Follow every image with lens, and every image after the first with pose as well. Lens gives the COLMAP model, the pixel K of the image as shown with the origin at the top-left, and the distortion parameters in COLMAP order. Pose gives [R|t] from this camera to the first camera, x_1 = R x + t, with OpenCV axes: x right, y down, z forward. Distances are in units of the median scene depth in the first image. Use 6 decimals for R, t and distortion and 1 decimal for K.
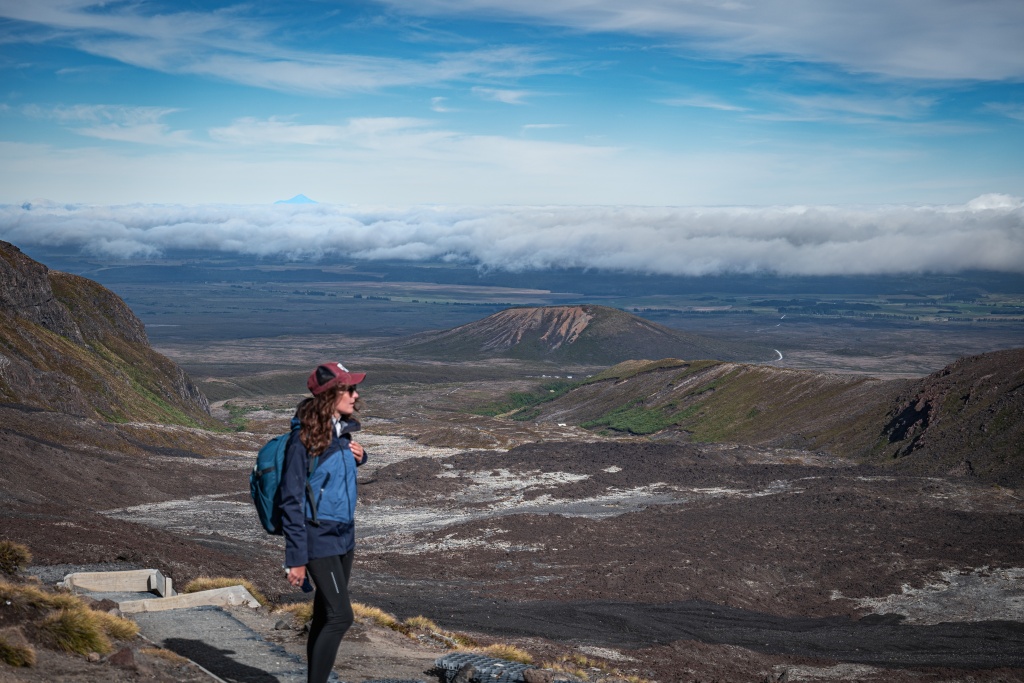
lens RADIAL K [[1620.1, 0, 516.5], [0, 1620.1, 365.1], [0, 0, 1]] dist [0.008432, -0.084411]
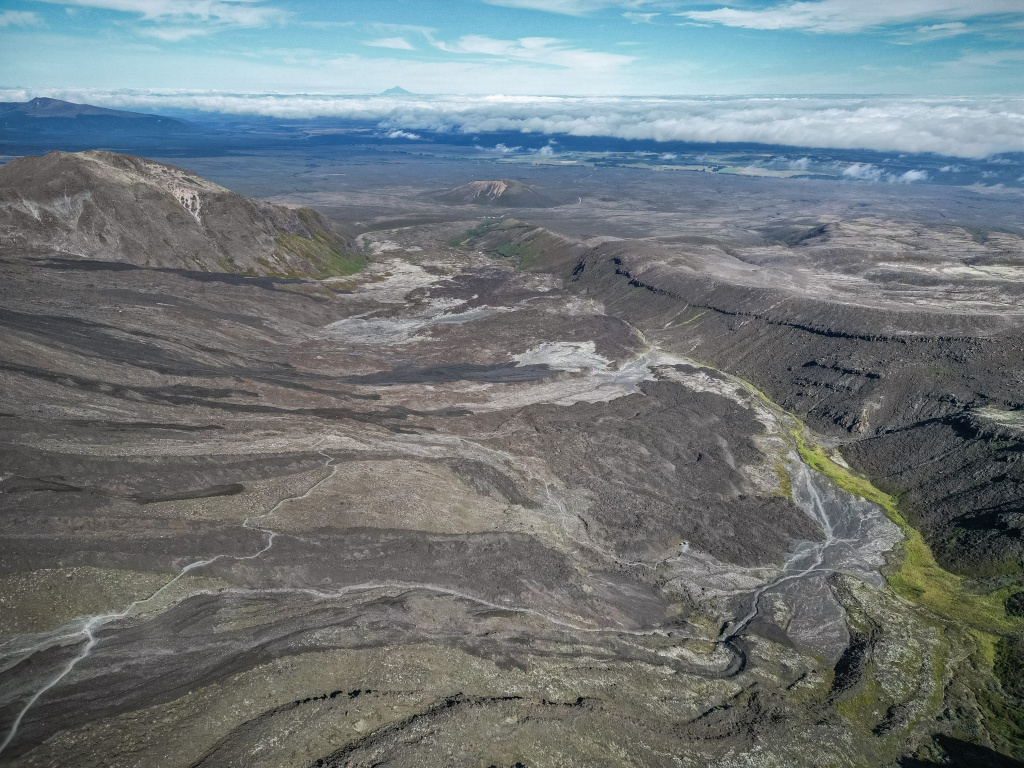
lens RADIAL K [[686.0, 0, 512.0], [0, 686.0, 384.0], [0, 0, 1]] dist [0.041812, -0.064392]
pose [[0.999809, -0.009999, 0.016822, 0.091023], [0.004479, 0.953724, 0.300649, -0.158476], [-0.019050, -0.300516, 0.953587, -0.347613]]
